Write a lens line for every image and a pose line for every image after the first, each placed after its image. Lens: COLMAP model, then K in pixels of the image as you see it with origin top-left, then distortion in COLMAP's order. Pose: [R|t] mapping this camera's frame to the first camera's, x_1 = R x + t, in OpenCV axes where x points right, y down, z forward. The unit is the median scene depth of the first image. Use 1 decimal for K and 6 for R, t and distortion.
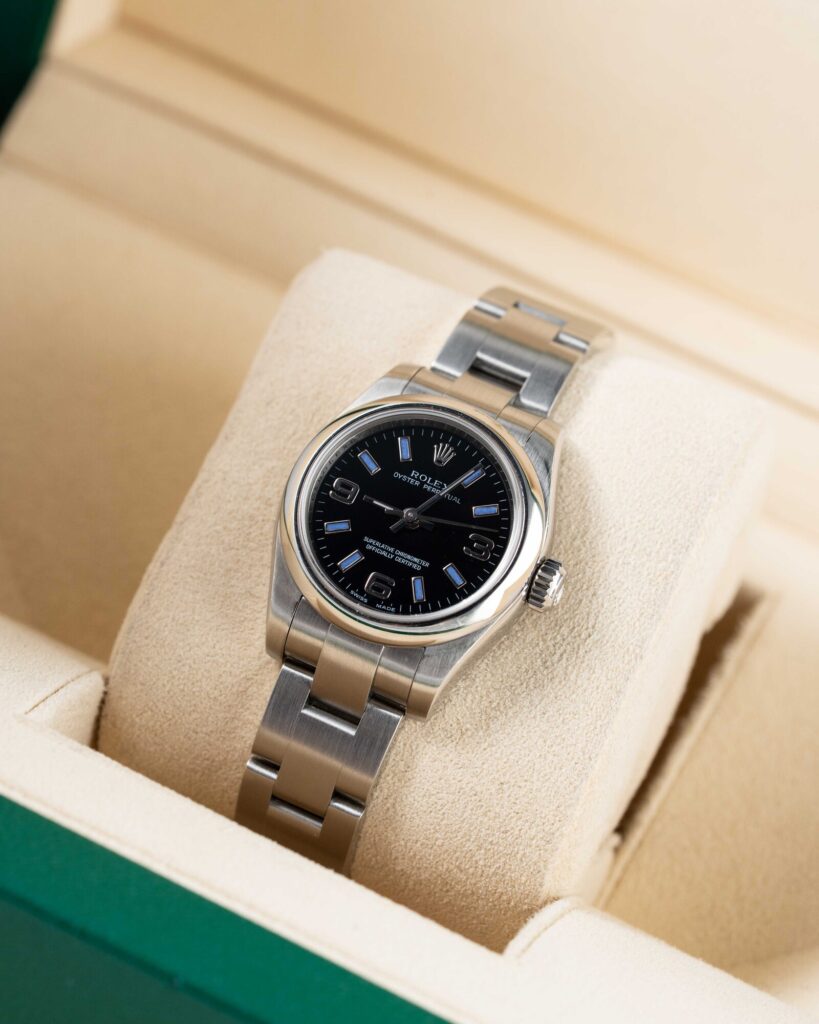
lens RADIAL K [[4994.9, 0, 412.5], [0, 4994.9, 512.2], [0, 0, 1]] dist [0.062827, 0.000000]
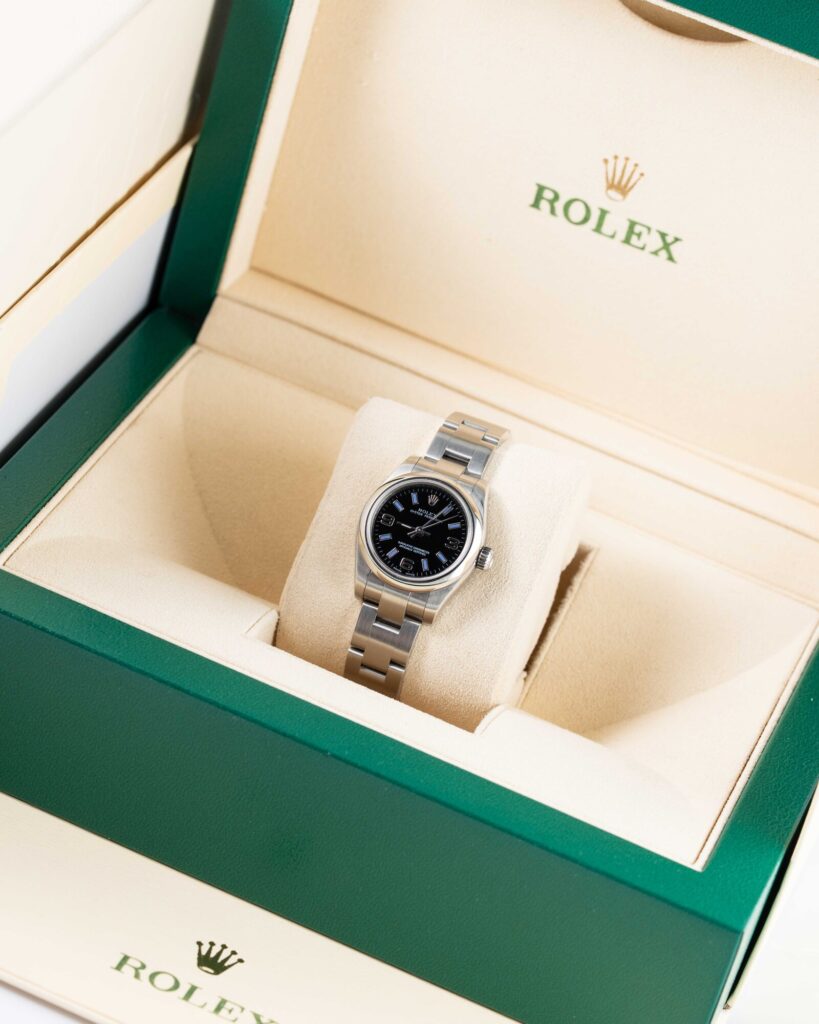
lens RADIAL K [[4994.9, 0, 407.8], [0, 4994.9, 512.4], [0, 0, 1]] dist [0.062827, 0.000000]
pose [[0.998445, -0.054487, 0.011740, -0.029488], [0.053869, 0.997408, 0.047703, -0.106957], [-0.014309, -0.046996, 0.998793, -1.108375]]
